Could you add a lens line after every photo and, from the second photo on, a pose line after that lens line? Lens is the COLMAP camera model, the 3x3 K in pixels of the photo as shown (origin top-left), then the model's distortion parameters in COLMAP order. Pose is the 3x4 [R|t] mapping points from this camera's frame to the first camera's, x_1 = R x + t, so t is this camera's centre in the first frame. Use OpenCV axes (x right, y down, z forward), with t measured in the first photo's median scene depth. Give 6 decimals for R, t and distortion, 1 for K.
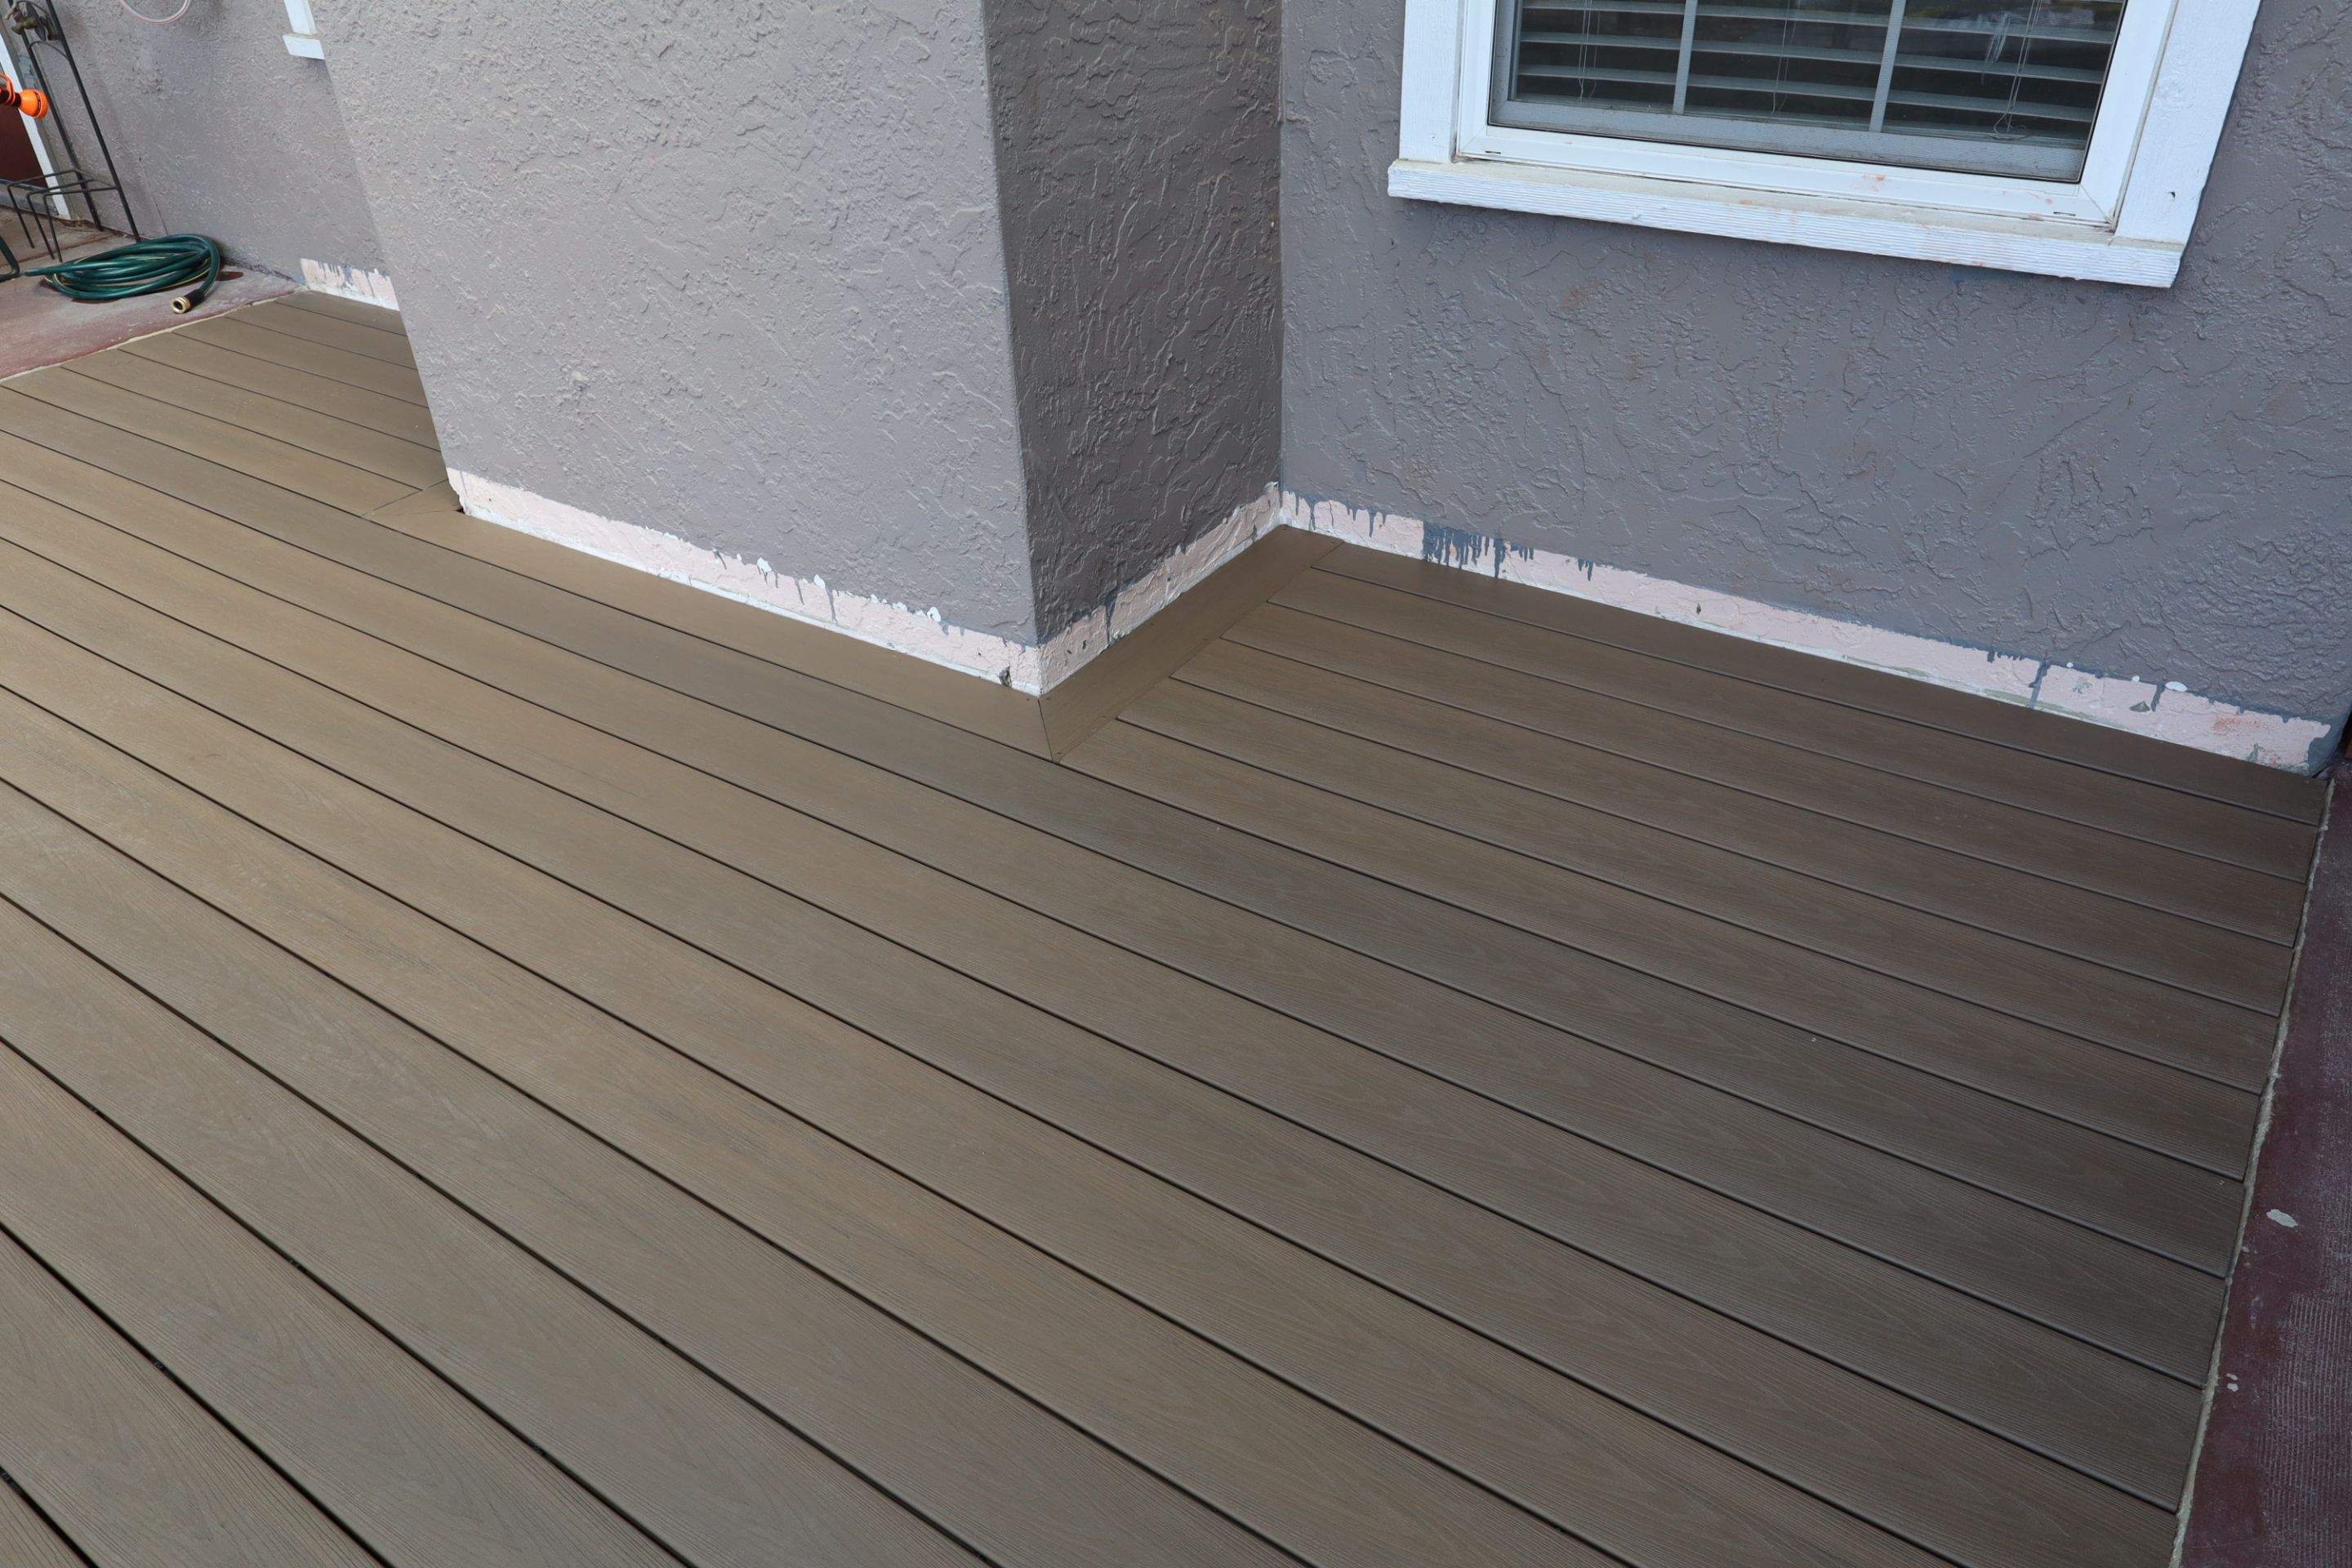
lens RADIAL K [[1636.5, 0, 1176.8], [0, 1636.5, 693.6], [0, 0, 1]] dist [0.001548, 0.003686]
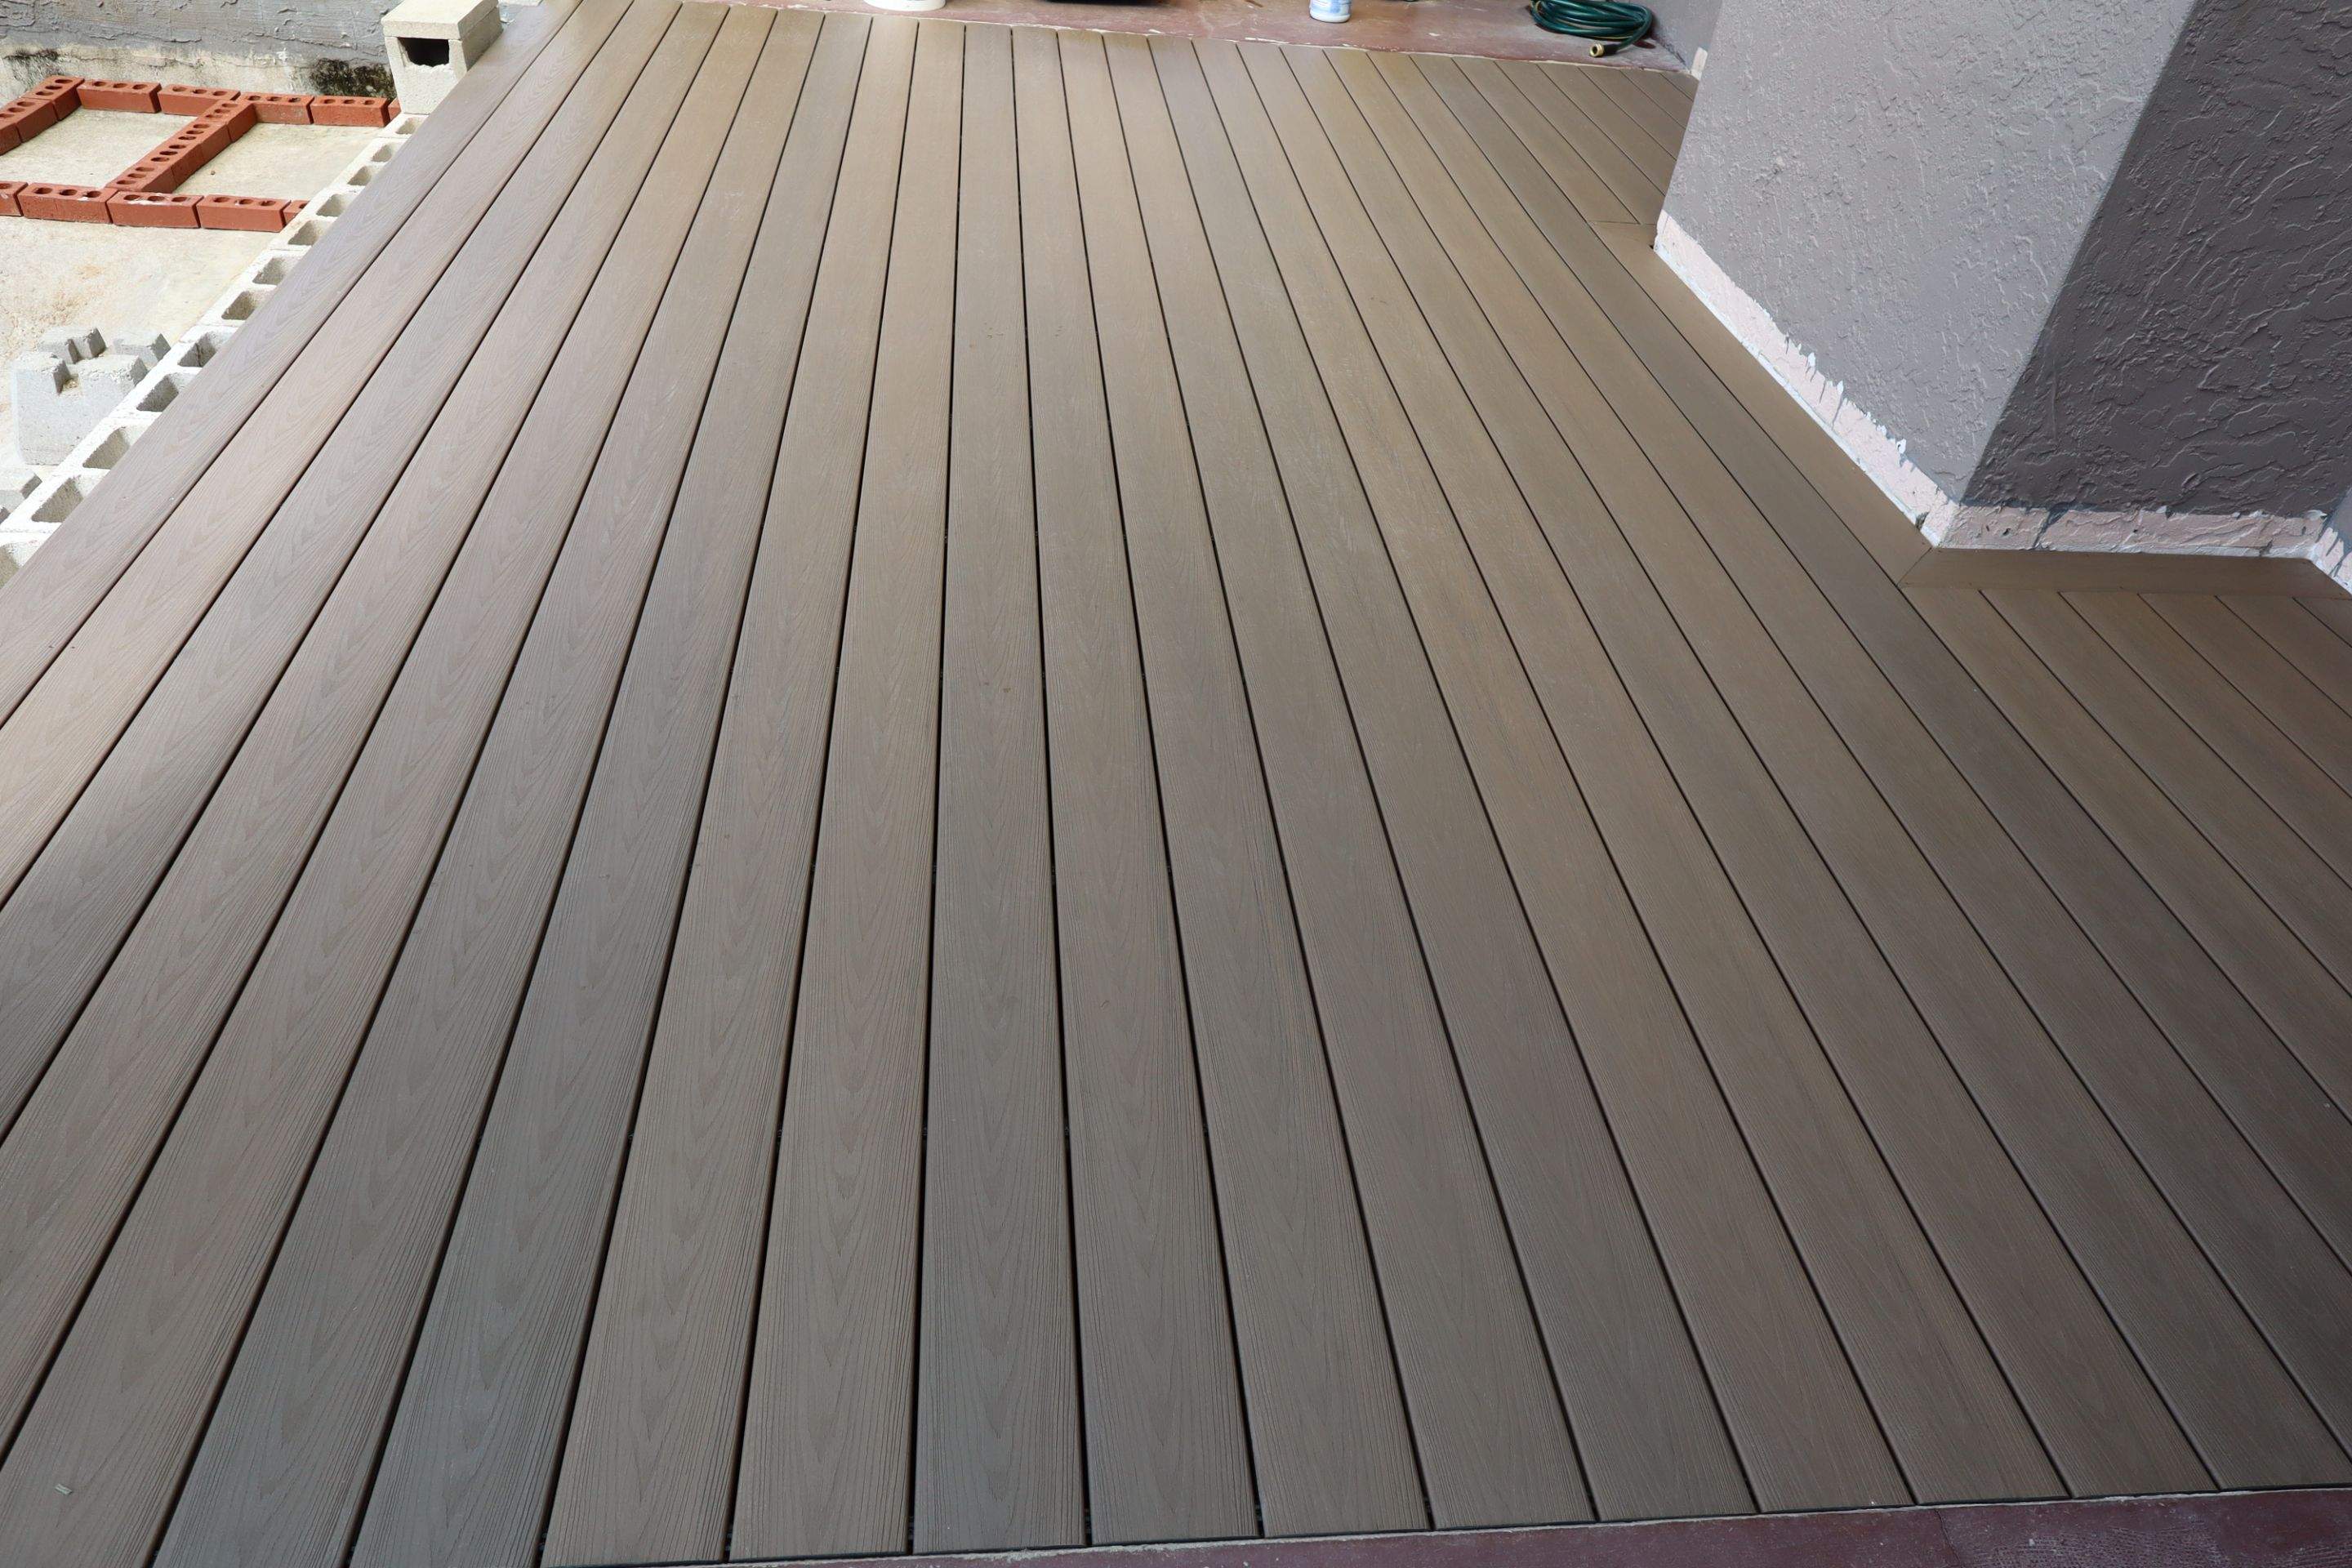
lens RADIAL K [[1636.5, 0, 1176.8], [0, 1636.5, 693.6], [0, 0, 1]] dist [0.001548, 0.003686]
pose [[0.624610, 0.532691, -0.571054, 0.272549], [-0.510351, 0.831923, 0.217822, 0.101888], [0.591104, 0.155384, 0.791487, -0.150302]]
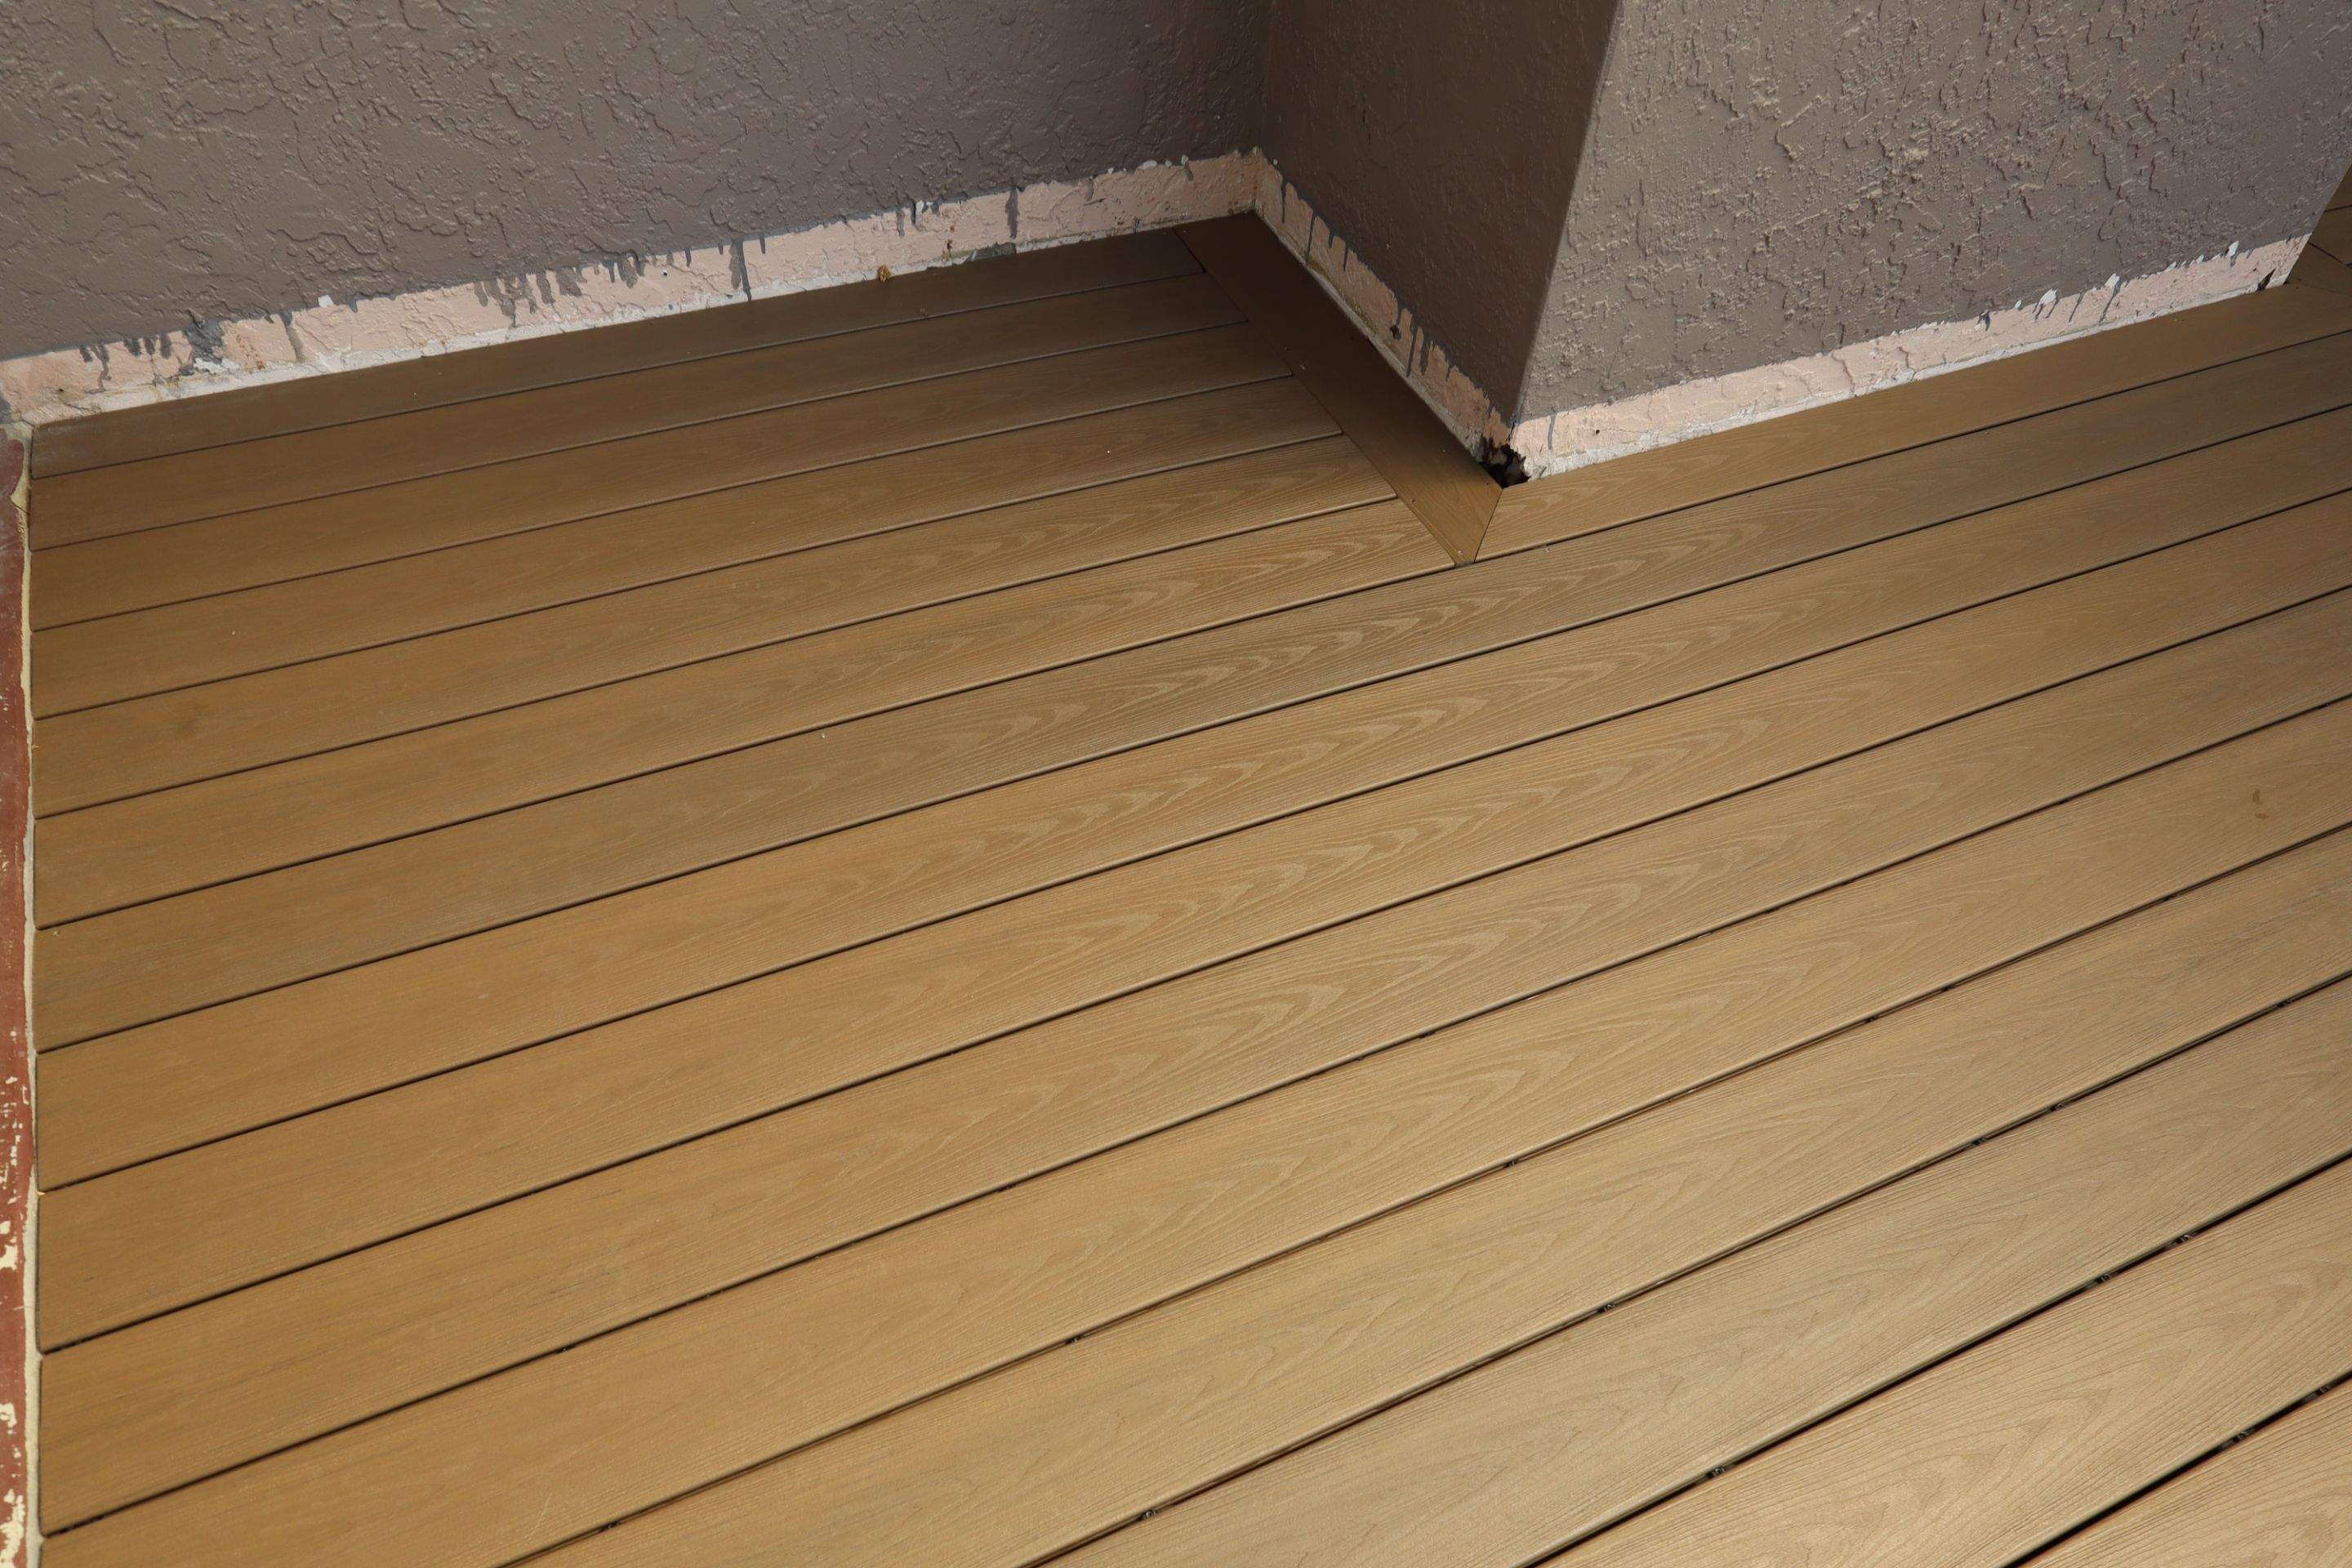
lens RADIAL K [[1636.5, 0, 1176.8], [0, 1636.5, 693.6], [0, 0, 1]] dist [0.001548, 0.003686]
pose [[0.492511, -0.528365, 0.691566, -1.264341], [0.369236, 0.846420, 0.383716, -0.429289], [-0.788098, 0.066367, 0.611962, 0.921380]]
